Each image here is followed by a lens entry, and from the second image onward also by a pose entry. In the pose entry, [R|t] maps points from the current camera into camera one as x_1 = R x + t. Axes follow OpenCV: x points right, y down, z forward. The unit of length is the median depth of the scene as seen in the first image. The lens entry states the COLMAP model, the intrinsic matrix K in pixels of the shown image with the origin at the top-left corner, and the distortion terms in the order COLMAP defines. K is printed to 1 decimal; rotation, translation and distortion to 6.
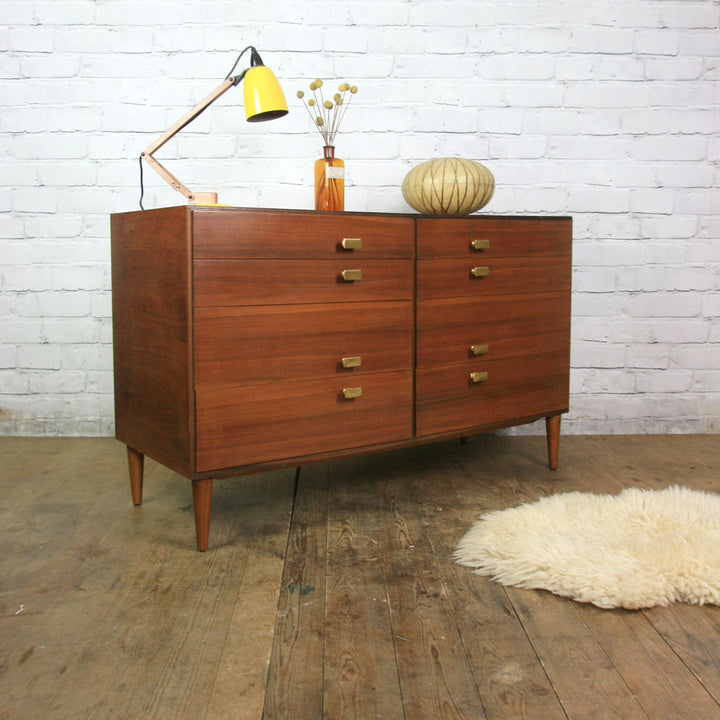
lens RADIAL K [[821.7, 0, 343.6], [0, 821.7, 308.5], [0, 0, 1]] dist [-0.015240, -0.012428]
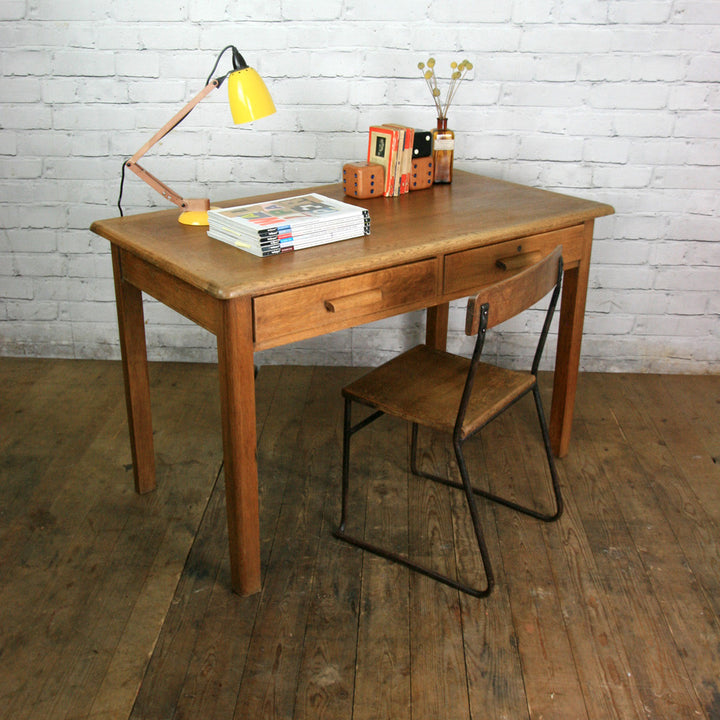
lens RADIAL K [[898.4, 0, 340.3], [0, 898.4, 306.9], [0, 0, 1]] dist [-0.036703, 0.010922]
pose [[0.997112, 0.027654, -0.070732, 0.213867], [-0.008023, 0.964492, 0.263992, -0.351587], [0.075521, -0.262662, 0.961928, -0.157809]]
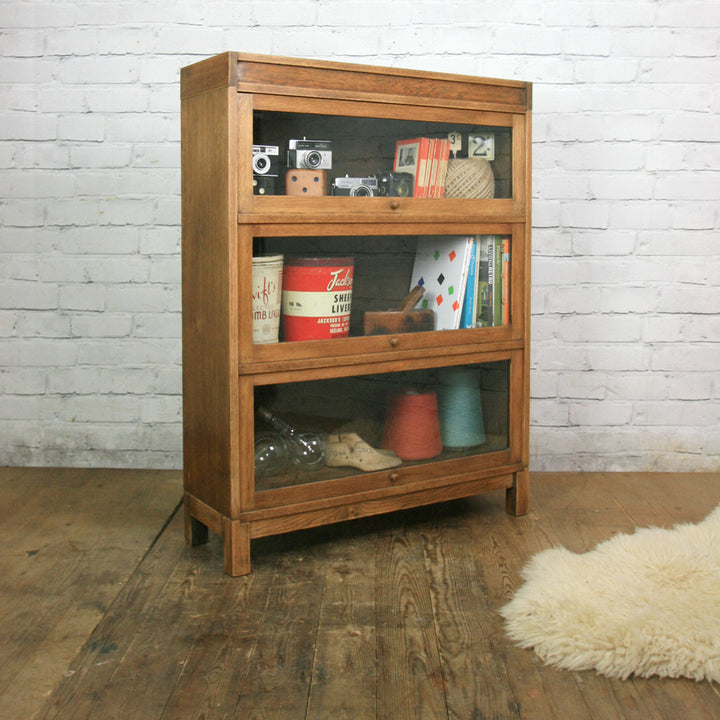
lens RADIAL K [[951.6, 0, 347.7], [0, 951.6, 259.7], [0, 0, 1]] dist [-0.042681, 0.001408]
pose [[0.999202, 0.004740, -0.039668, 0.237774], [-0.006156, 0.999345, -0.035652, -0.063635], [0.039473, 0.035868, 0.998577, -0.092272]]
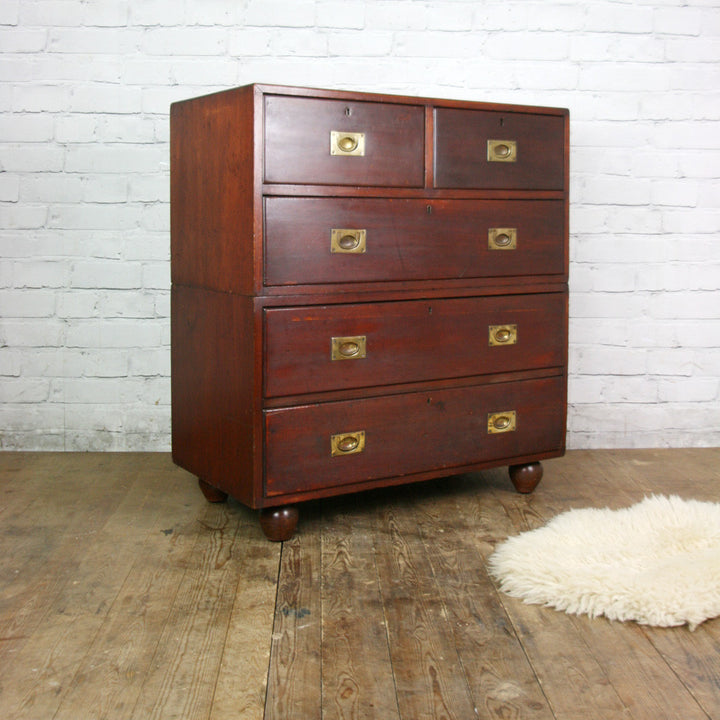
lens RADIAL K [[1006.1, 0, 365.8], [0, 1006.1, 259.7], [0, 0, 1]] dist [-0.039138, -0.012554]
pose [[0.999427, 0.004165, 0.033600, -0.009429], [-0.003137, 0.999527, -0.030599, -0.031208], [-0.033712, 0.030476, 0.998967, -0.162849]]
